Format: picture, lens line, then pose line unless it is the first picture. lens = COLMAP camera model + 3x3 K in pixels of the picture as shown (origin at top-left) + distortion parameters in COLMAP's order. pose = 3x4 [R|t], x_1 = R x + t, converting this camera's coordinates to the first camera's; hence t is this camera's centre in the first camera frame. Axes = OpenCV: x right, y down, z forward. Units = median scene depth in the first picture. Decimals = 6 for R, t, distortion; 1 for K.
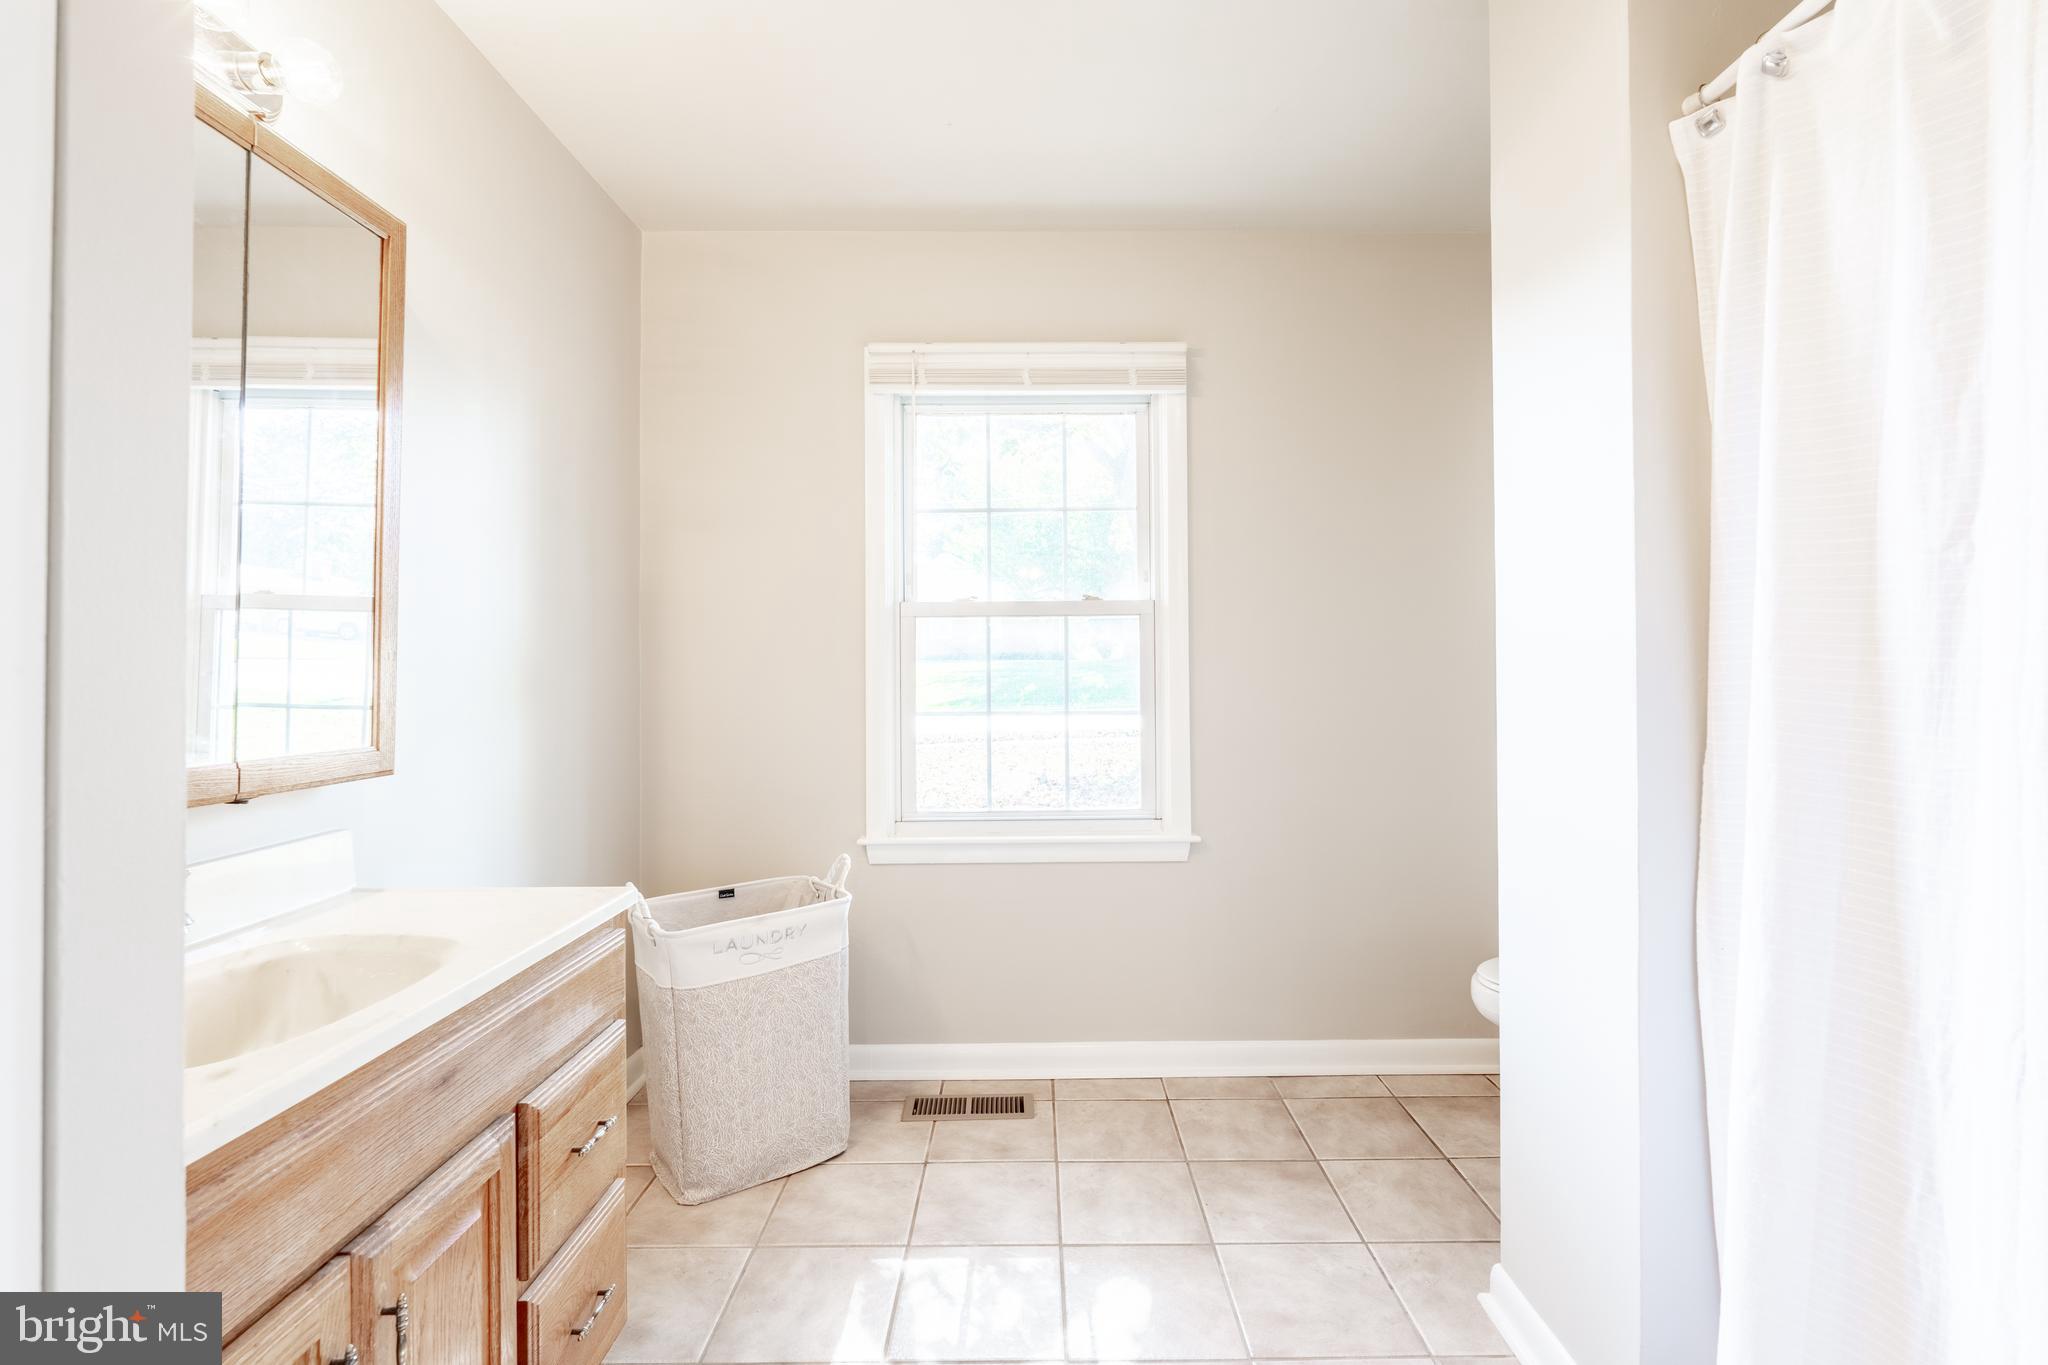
lens RADIAL K [[898.4, 0, 1033.0], [0, 898.4, 675.2], [0, 0, 1]] dist [-0.006006, 0.002330]
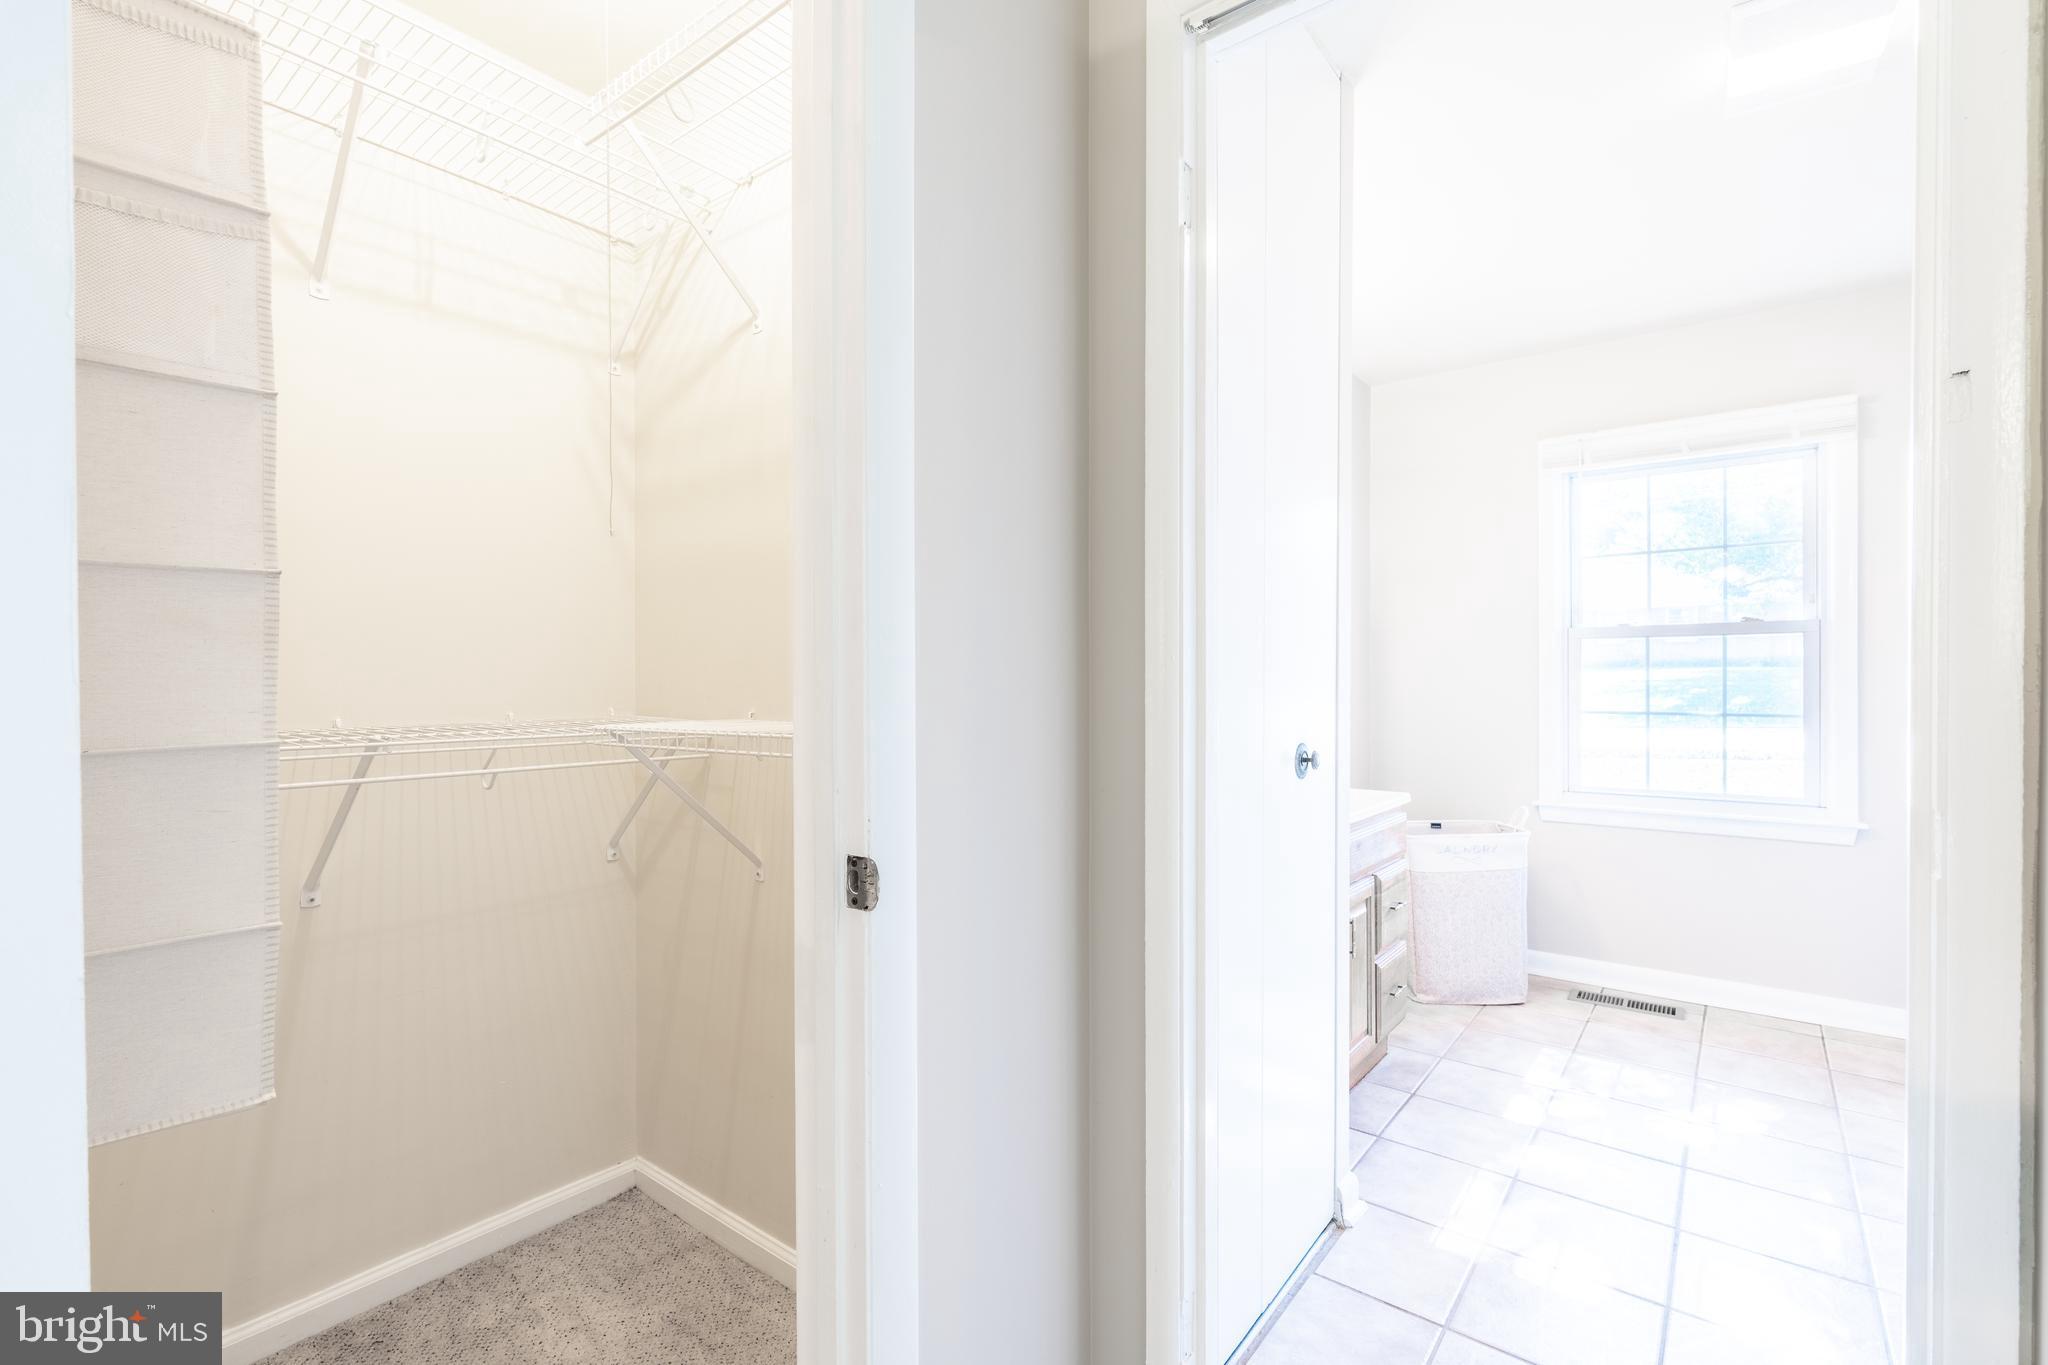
lens RADIAL K [[898.4, 0, 1028.1], [0, 898.4, 677.7], [0, 0, 1]] dist [-0.006006, 0.002330]
pose [[0.775498, 0.003811, -0.631338, 0.080069], [-0.003113, 0.999993, 0.002212, -0.008021], [0.631342, 0.000250, 0.775504, -0.605775]]
